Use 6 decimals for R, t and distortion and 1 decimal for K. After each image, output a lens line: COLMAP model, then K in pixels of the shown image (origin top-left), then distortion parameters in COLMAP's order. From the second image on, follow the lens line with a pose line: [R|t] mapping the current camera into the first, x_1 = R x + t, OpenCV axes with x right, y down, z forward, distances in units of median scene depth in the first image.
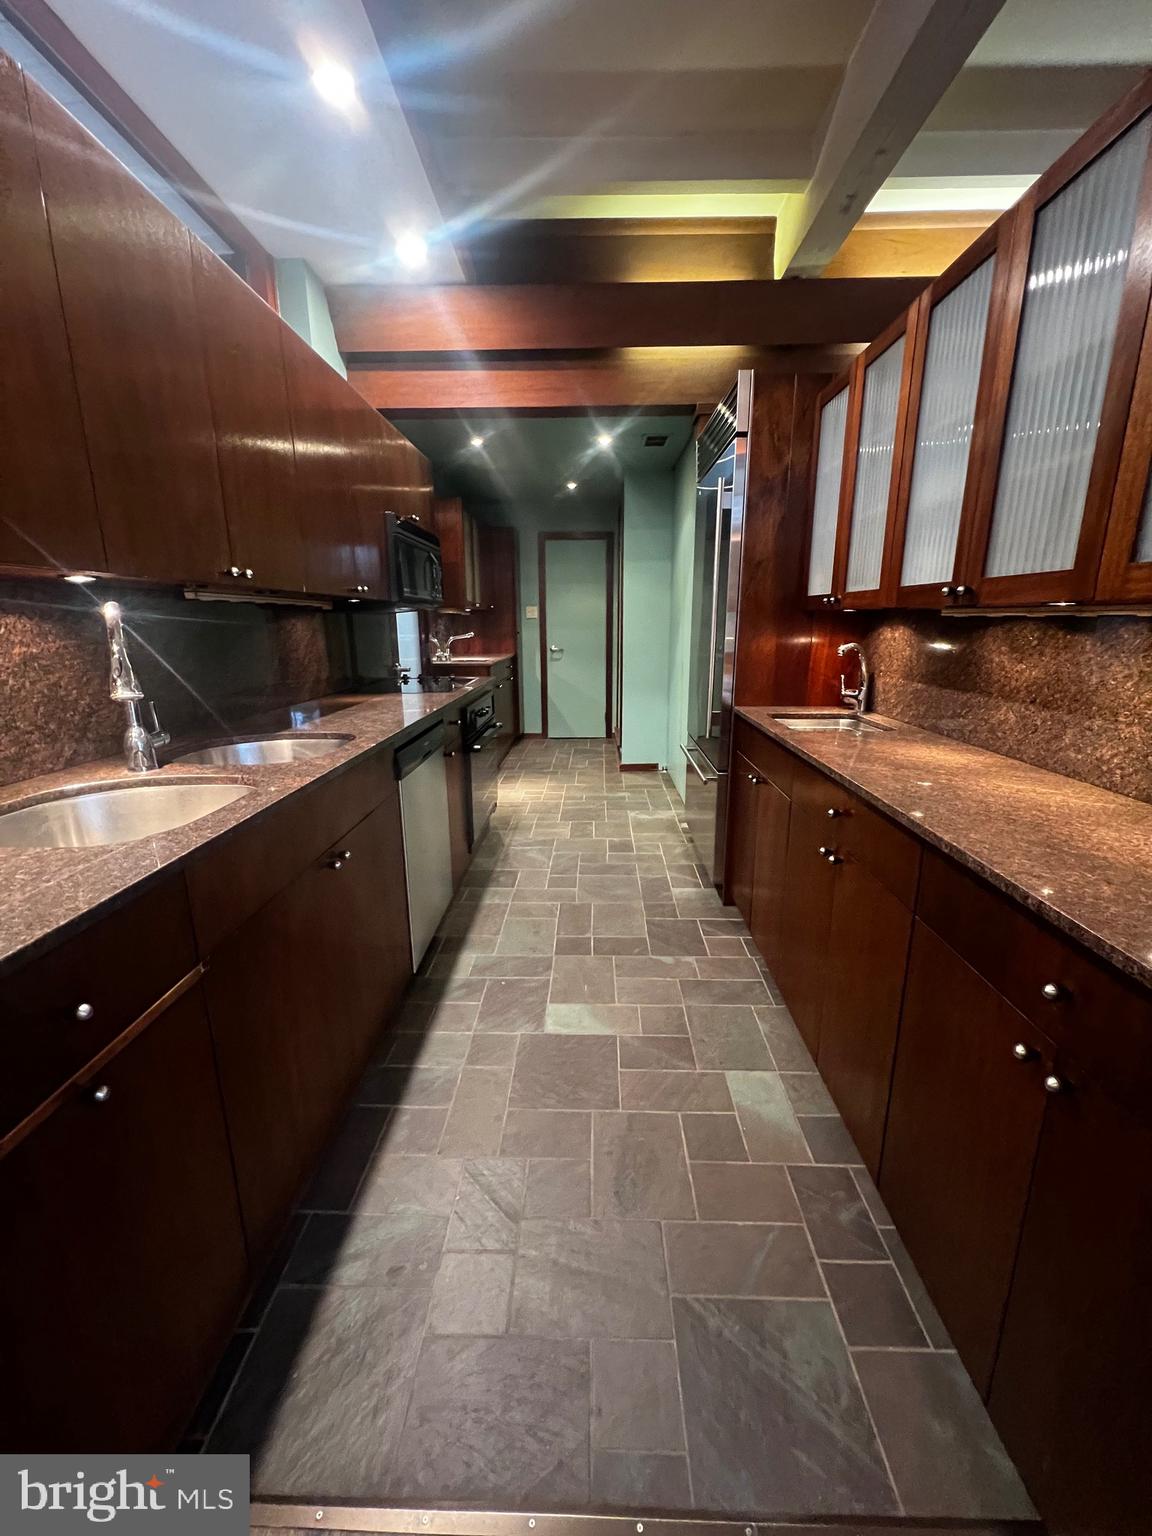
lens RADIAL K [[619.6, 0, 581.3], [0, 619.6, 766.9], [0, 0, 1]] dist [0.007390, -0.000121]
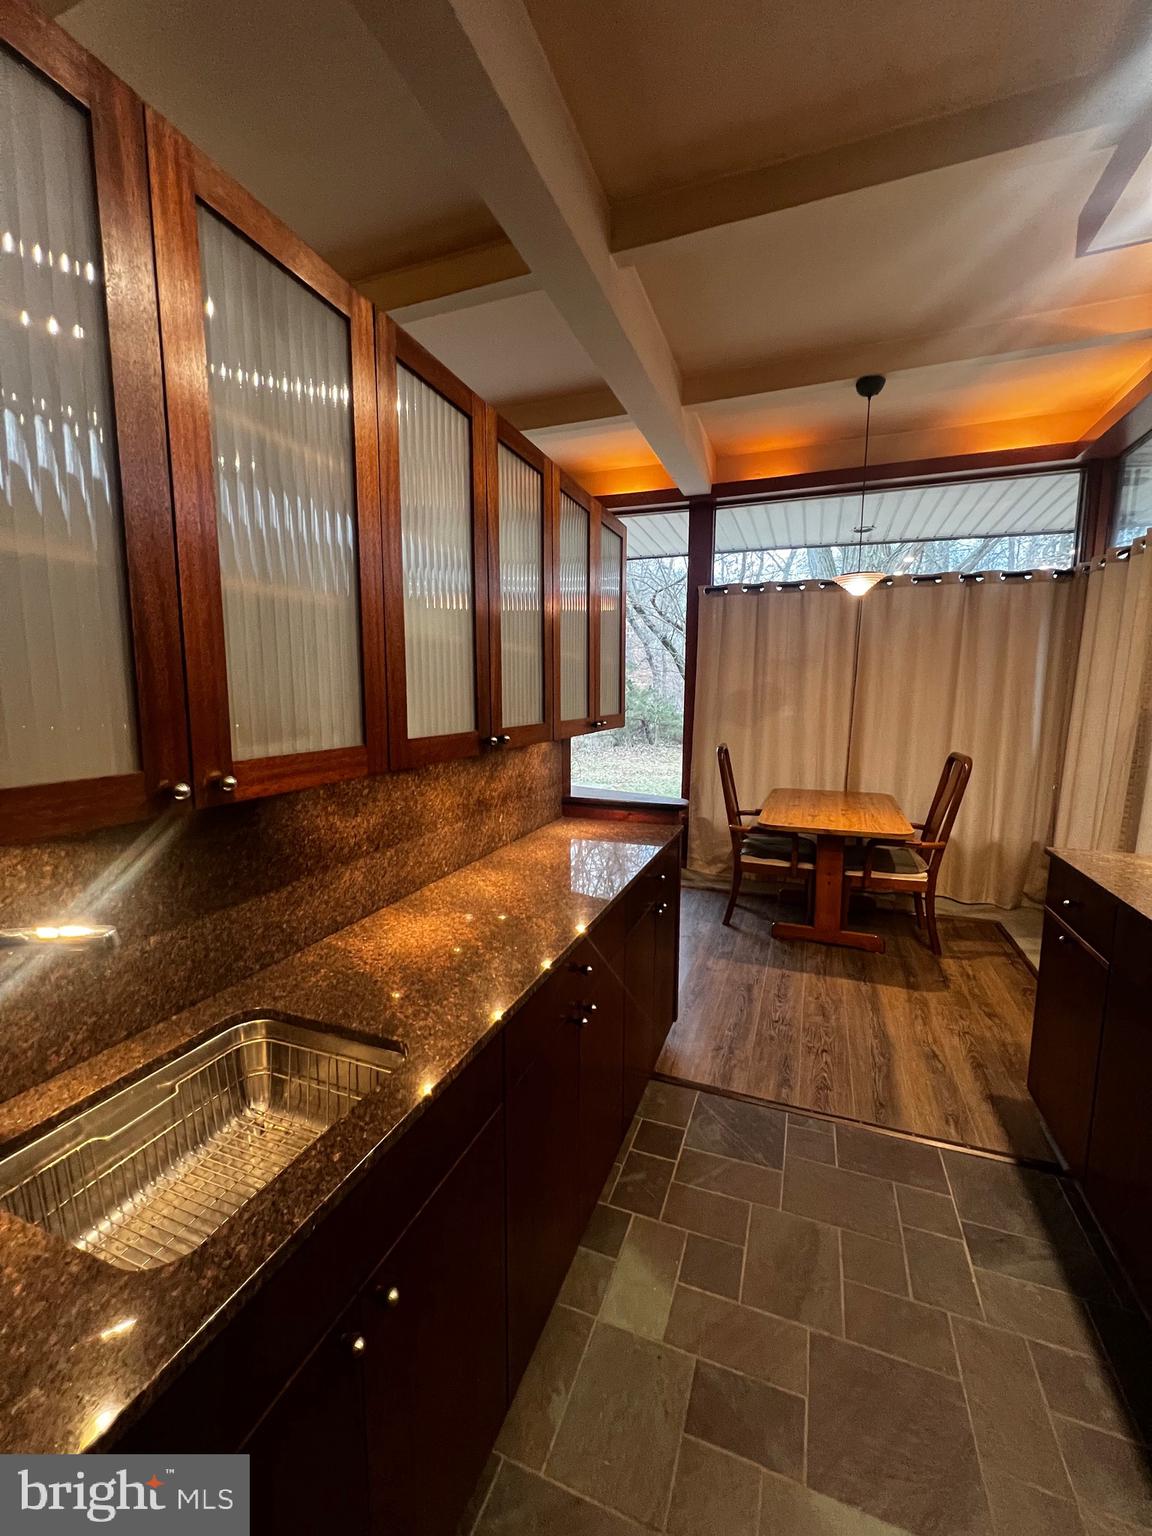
lens RADIAL K [[619.6, 0, 581.3], [0, 619.6, 766.9], [0, 0, 1]] dist [0.007390, -0.000121]
pose [[-0.944524, -0.041309, 0.325834, 0.101635], [0.075684, 0.937986, 0.338310, -0.452008], [-0.319603, 0.344202, -0.882825, 1.468280]]
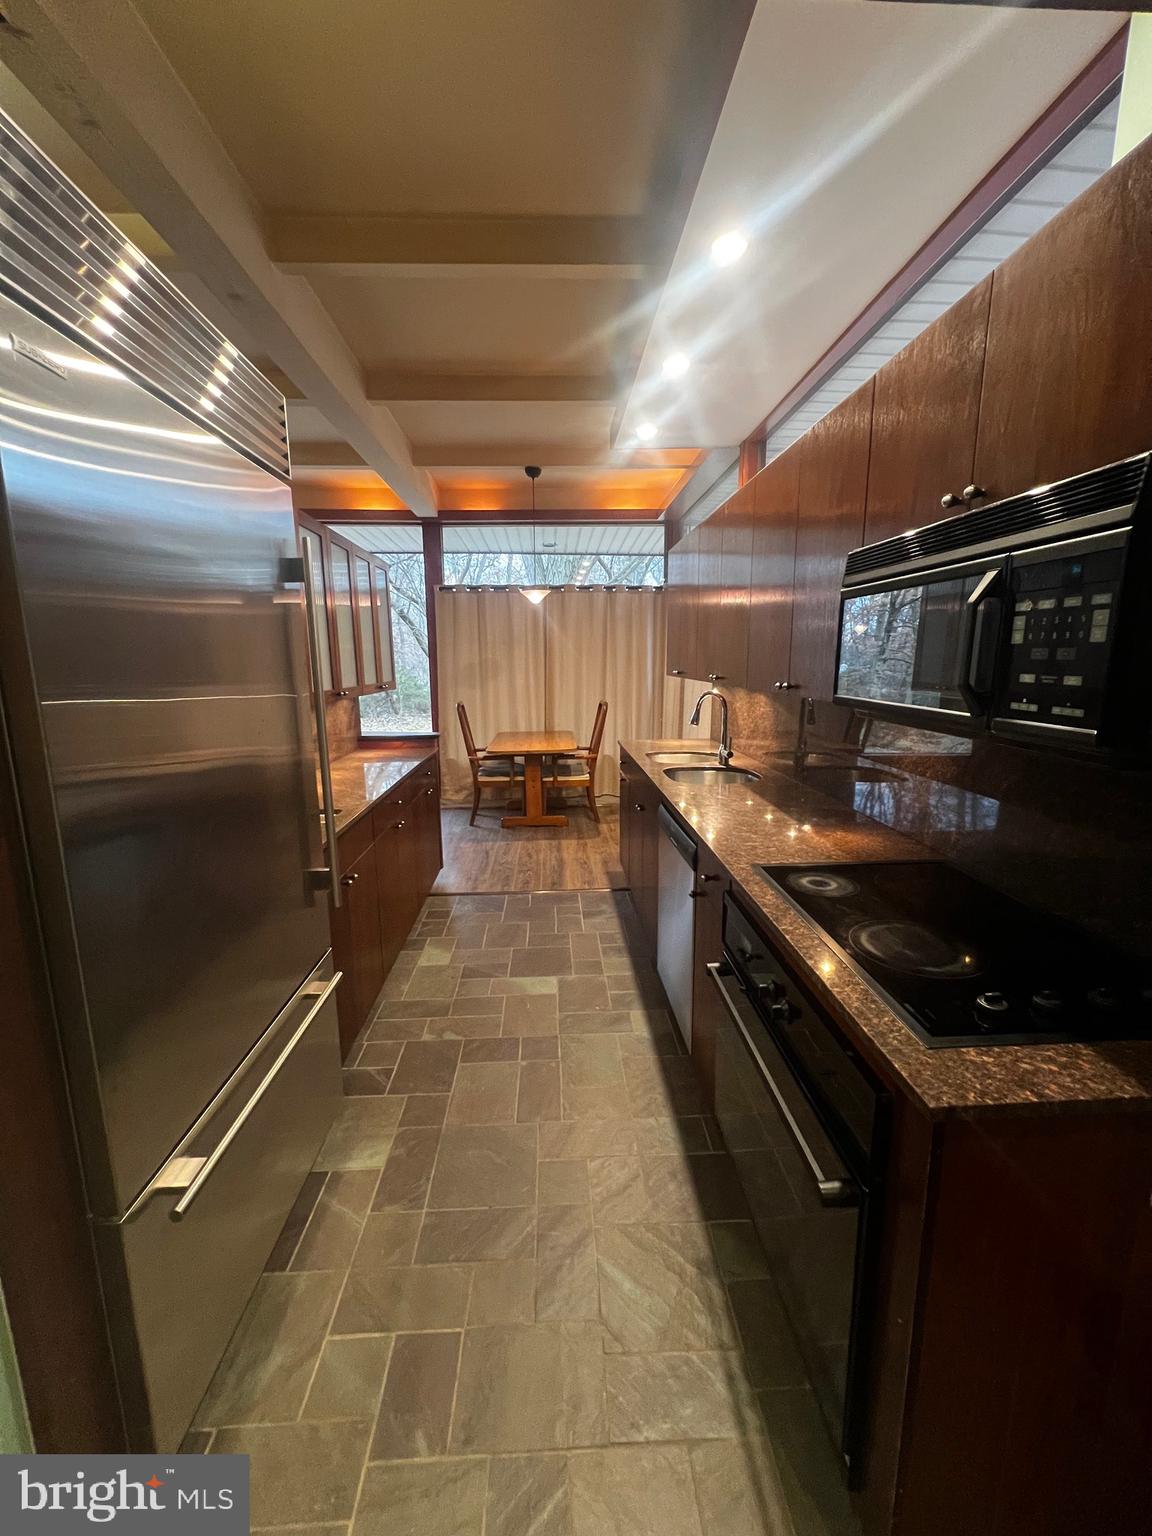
lens RADIAL K [[619.6, 0, 581.3], [0, 619.6, 766.9], [0, 0, 1]] dist [0.007390, -0.000121]
pose [[-0.997020, 0.026405, -0.072484, -0.025592], [-0.004557, 0.917796, 0.397027, -0.684842], [0.077009, 0.396174, -0.914940, 2.364042]]
